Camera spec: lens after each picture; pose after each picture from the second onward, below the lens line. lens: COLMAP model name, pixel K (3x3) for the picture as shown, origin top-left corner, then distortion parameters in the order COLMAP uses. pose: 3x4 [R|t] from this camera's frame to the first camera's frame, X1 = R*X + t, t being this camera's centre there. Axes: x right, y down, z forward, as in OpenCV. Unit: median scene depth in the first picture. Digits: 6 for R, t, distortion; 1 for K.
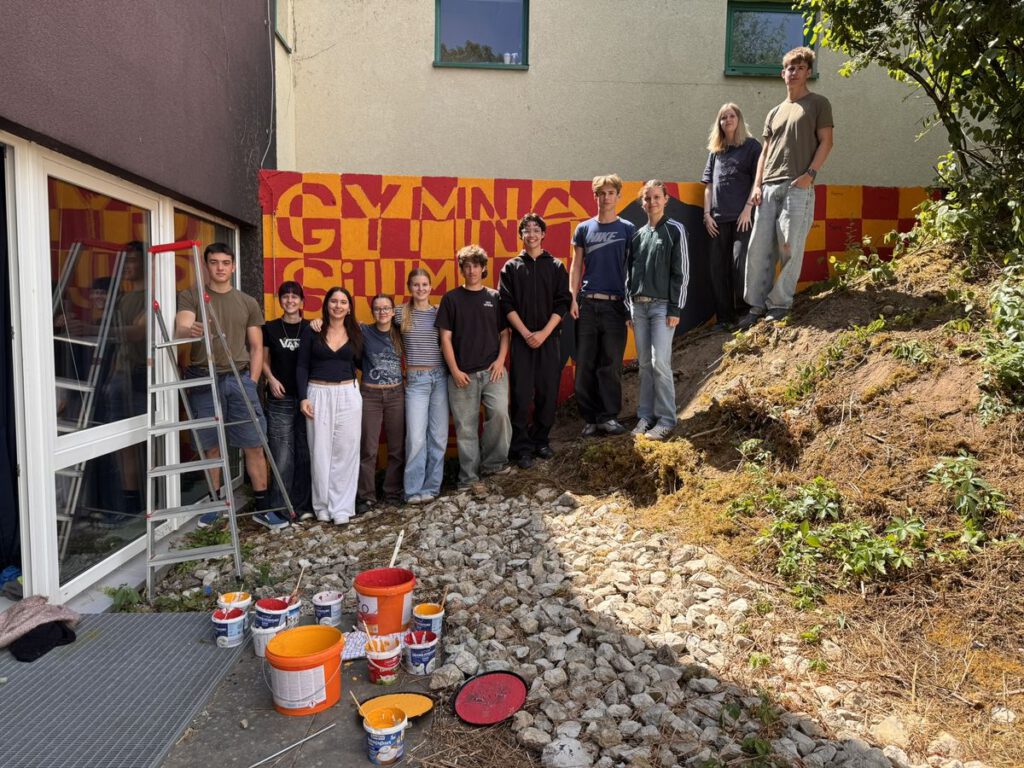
lens RADIAL K [[711.3, 0, 516.6], [0, 711.3, 383.4], [0, 0, 1]] dist [0.040184, -0.061459]
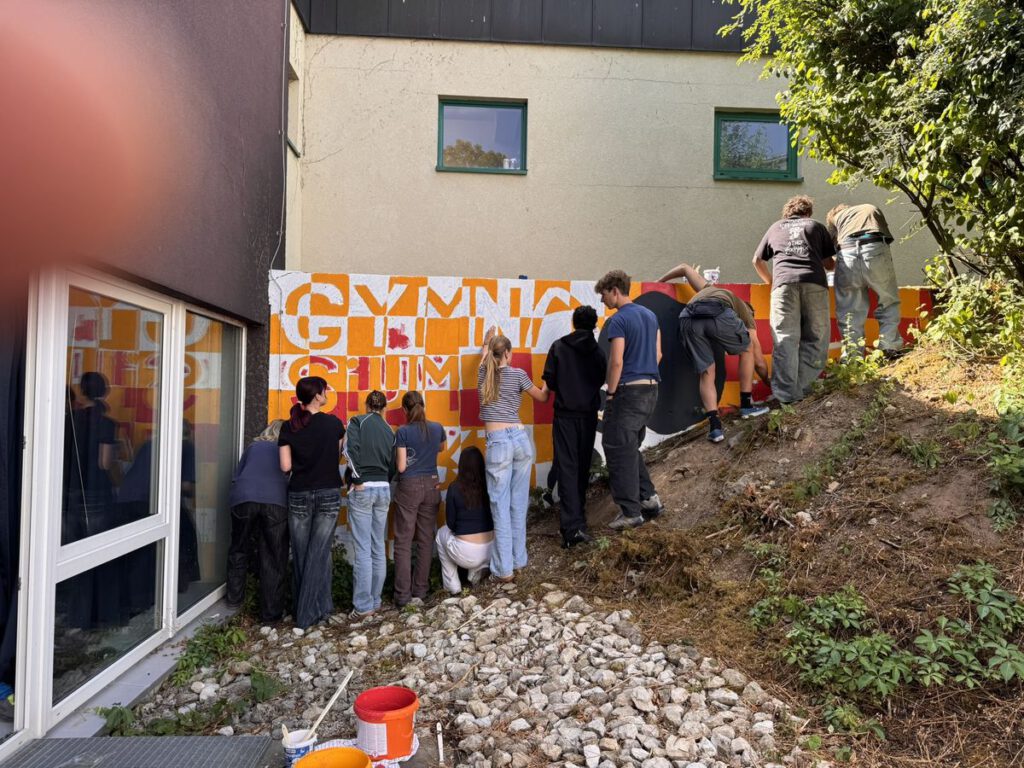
lens RADIAL K [[711.3, 0, 516.6], [0, 711.3, 383.4], [0, 0, 1]] dist [0.040184, -0.061459]
pose [[0.999897, 0.001051, 0.014319, -0.024930], [0.000603, 0.993364, -0.115013, -0.025640], [-0.014345, 0.115009, 0.993261, -0.003466]]
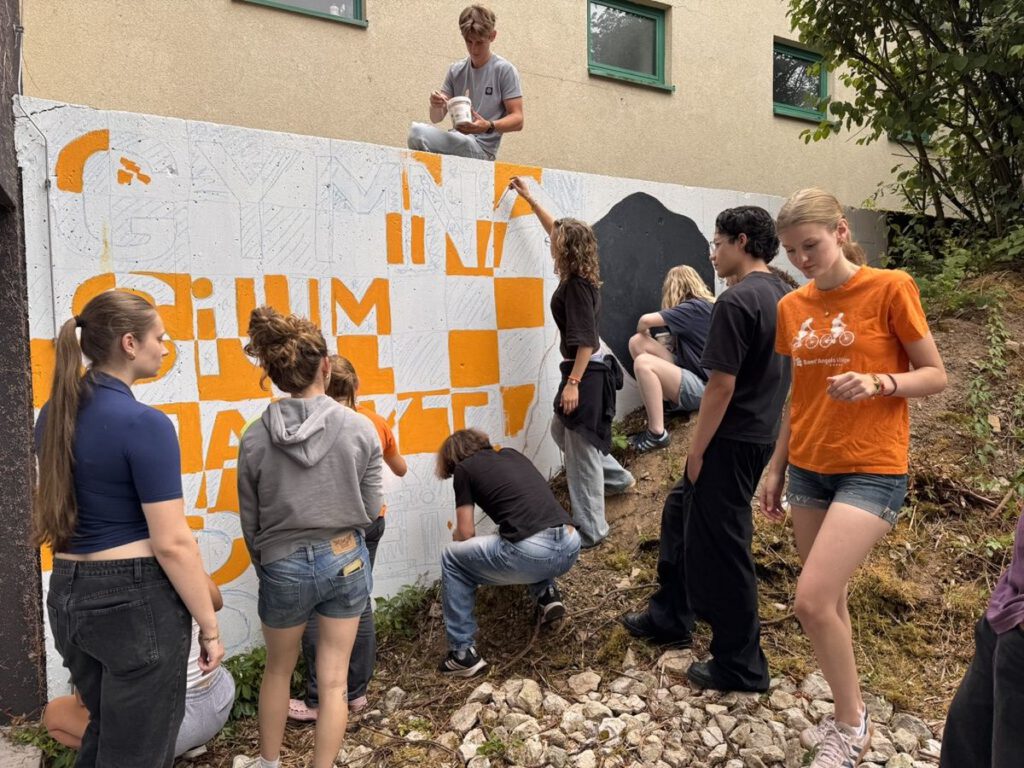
lens RADIAL K [[711.3, 0, 516.6], [0, 711.3, 383.4], [0, 0, 1]] dist [0.040184, -0.061459]
pose [[0.895264, -0.049050, 0.442827, -0.364139], [0.065940, 0.997563, -0.022815, -0.082489], [-0.440629, 0.049626, 0.896317, 0.541015]]
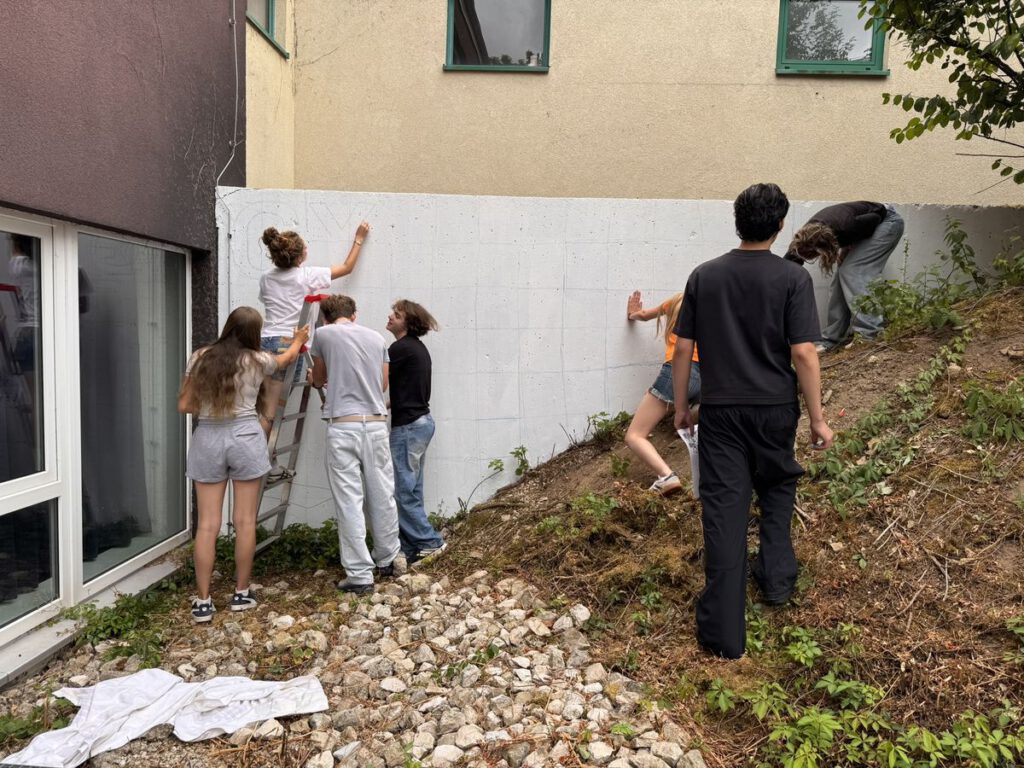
lens RADIAL K [[725.7, 0, 512.0], [0, 725.7, 384.0], [0, 0, 1]] dist [-0.001073, 0.000035]
pose [[0.994552, 0.024940, -0.101215, 0.135954], [-0.026455, 0.999557, -0.013660, -0.067932], [0.100830, 0.016263, 0.994771, 0.193918]]
